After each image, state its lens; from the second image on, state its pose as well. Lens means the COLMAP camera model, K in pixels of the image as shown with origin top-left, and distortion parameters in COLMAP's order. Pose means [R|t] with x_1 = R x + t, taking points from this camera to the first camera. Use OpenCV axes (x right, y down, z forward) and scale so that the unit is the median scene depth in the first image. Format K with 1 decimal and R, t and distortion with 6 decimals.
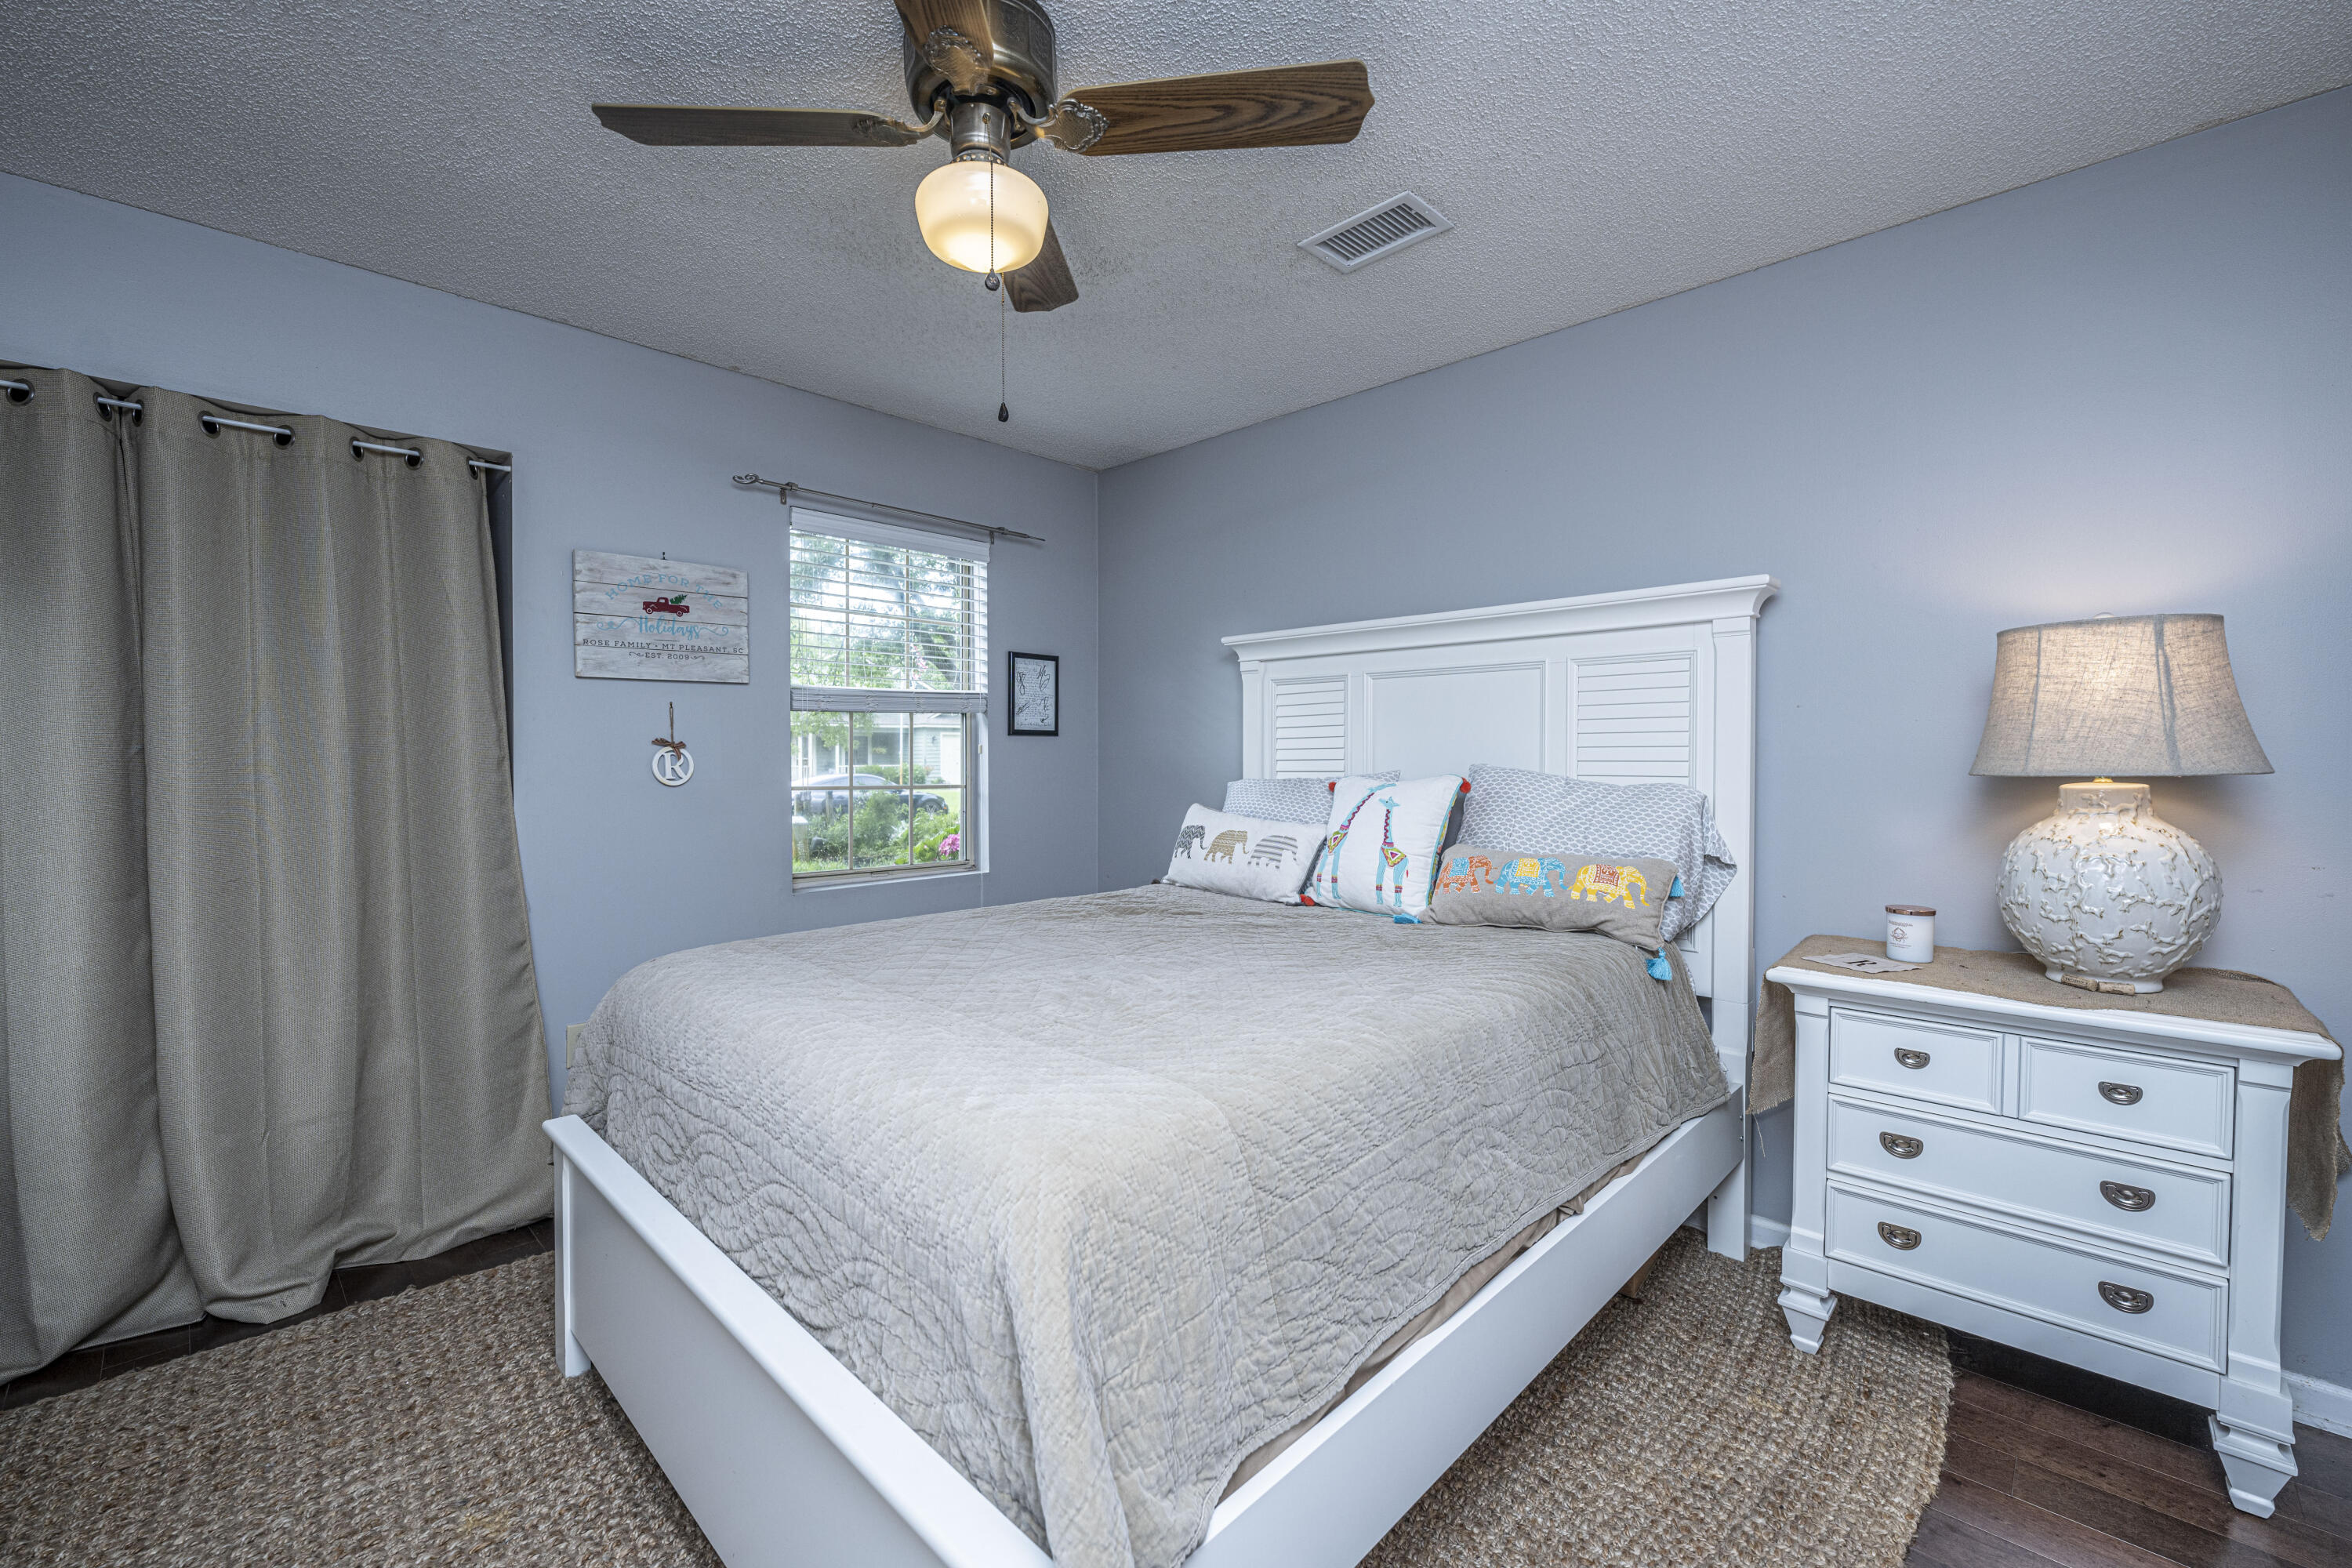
lens RADIAL K [[960.8, 0, 1170.6], [0, 960.8, 786.7], [0, 0, 1]] dist [-0.004042, 0.000520]
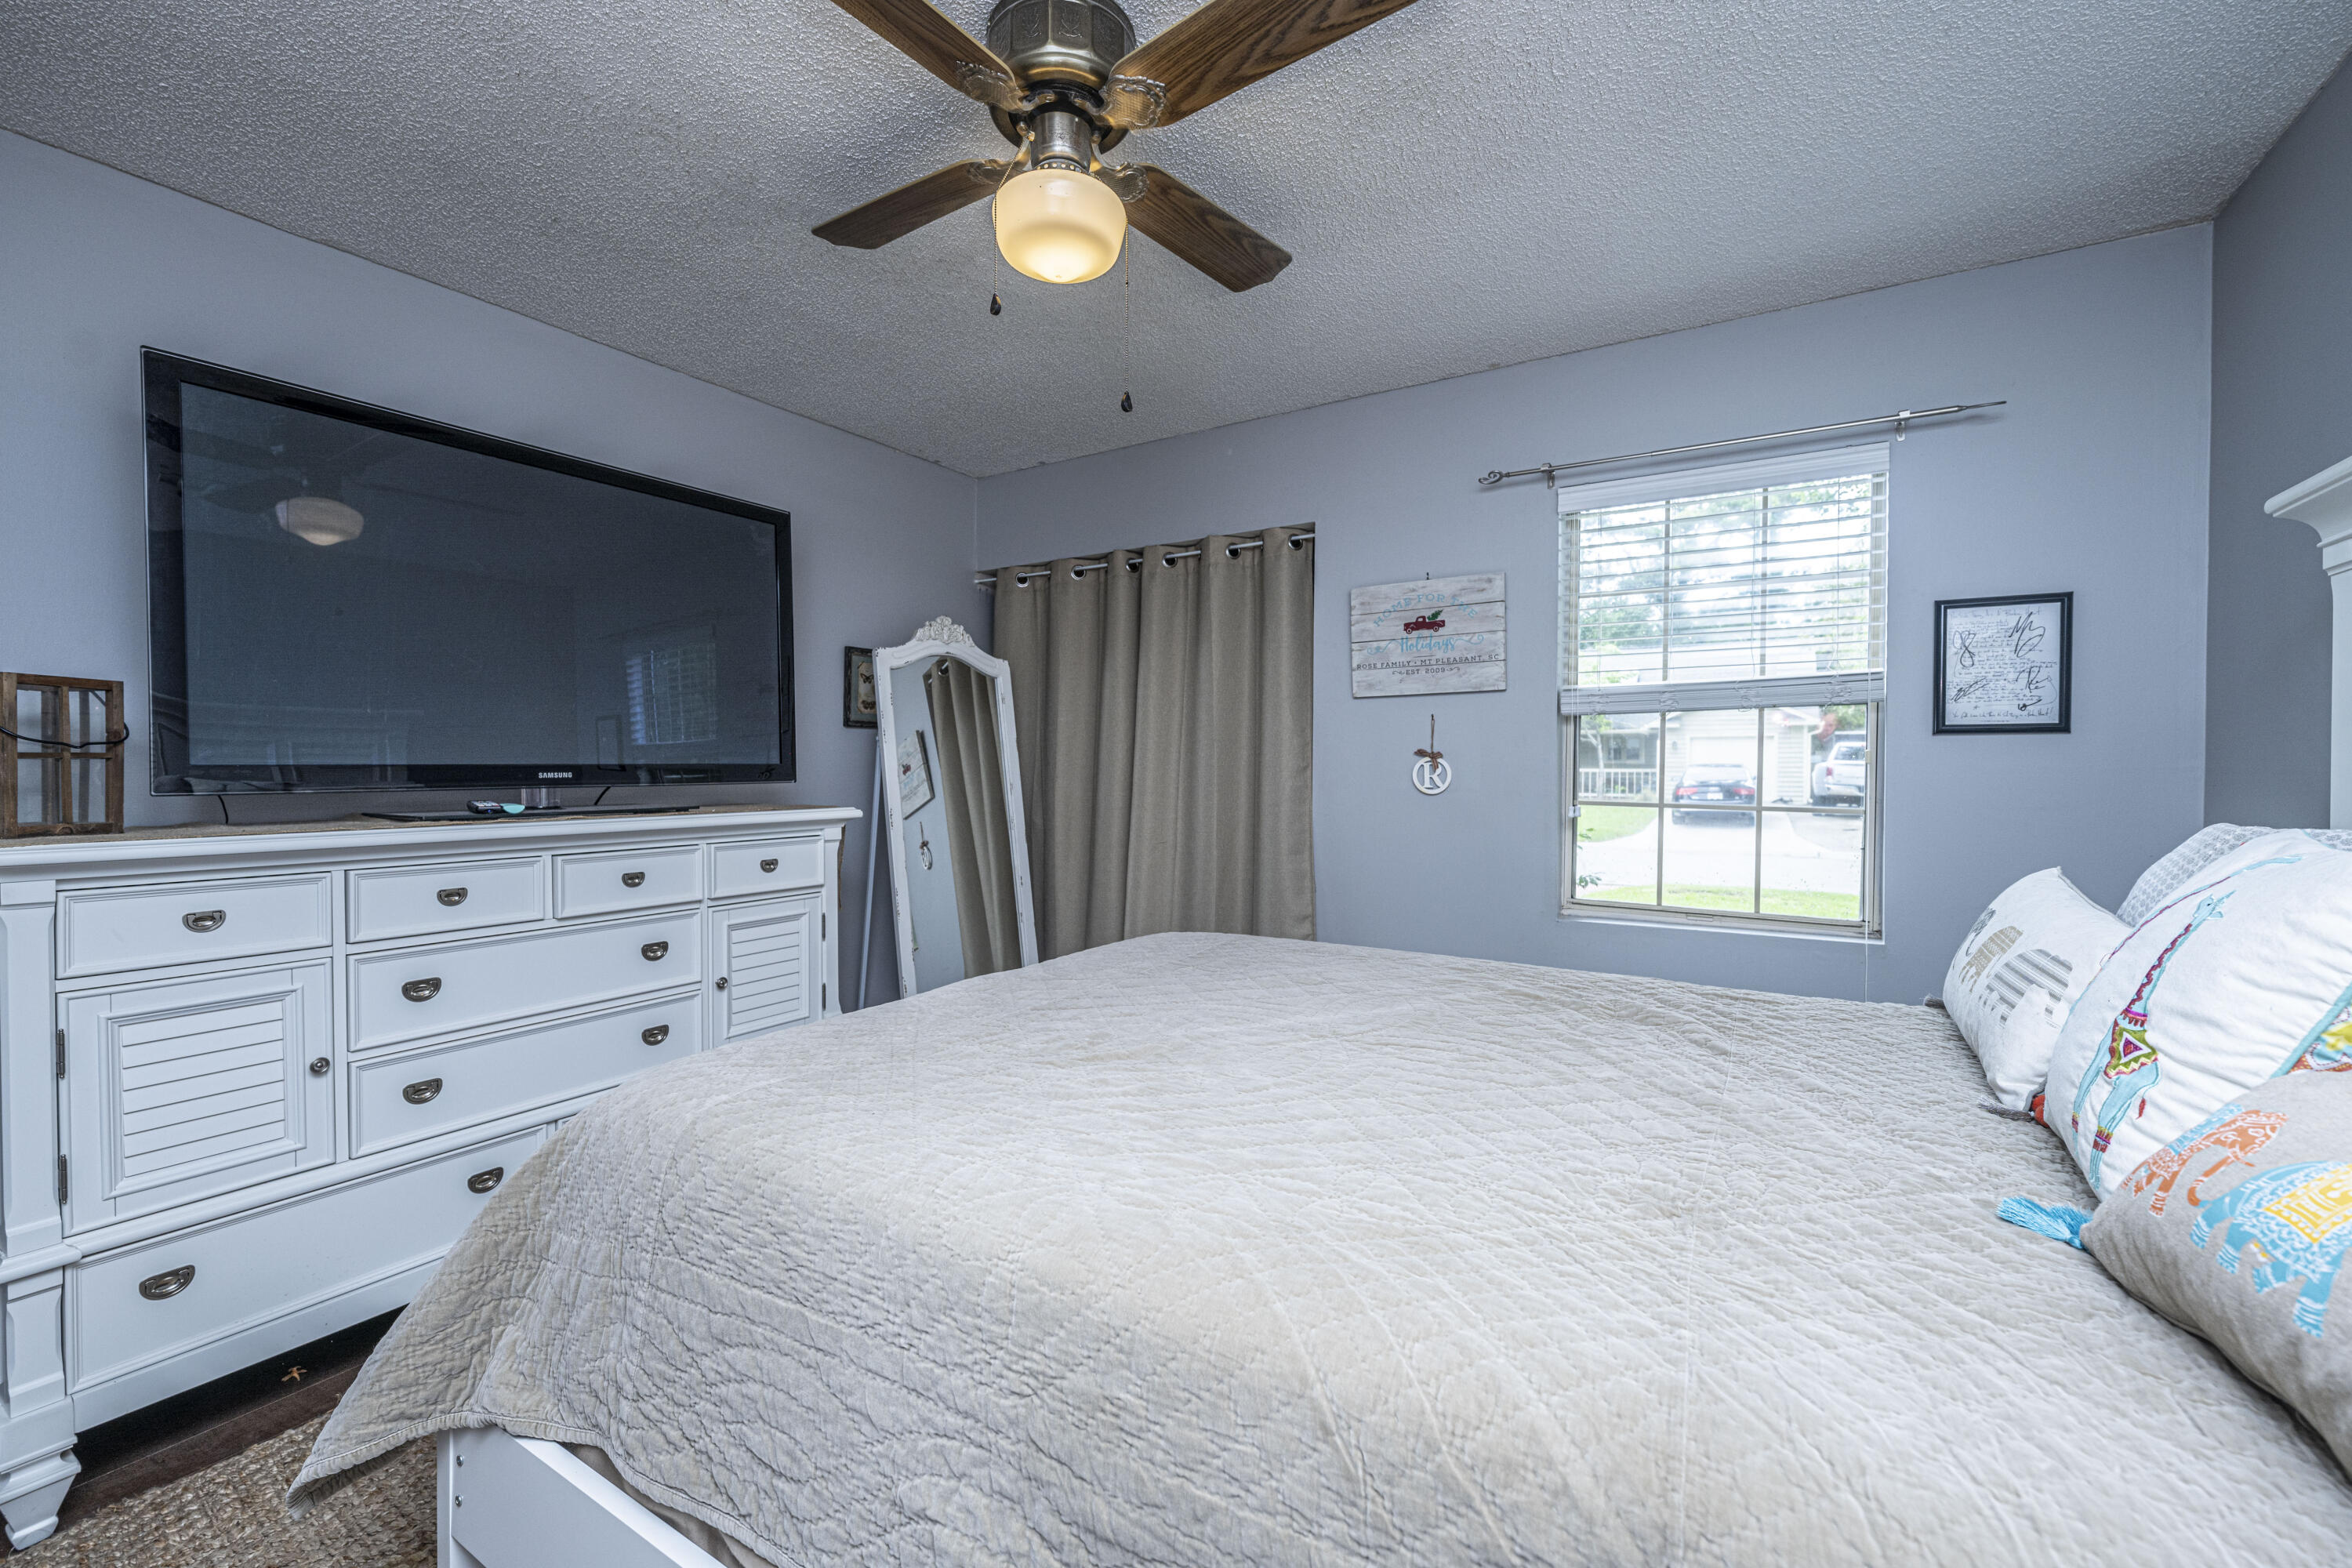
lens RADIAL K [[960.8, 0, 1169.8], [0, 960.8, 779.3], [0, 0, 1]] dist [-0.004042, 0.000520]
pose [[0.219636, 0.017506, -0.975425, 0.436657], [-0.032305, 0.999421, 0.010663, -0.018916], [0.975047, 0.029170, 0.220075, 0.487779]]
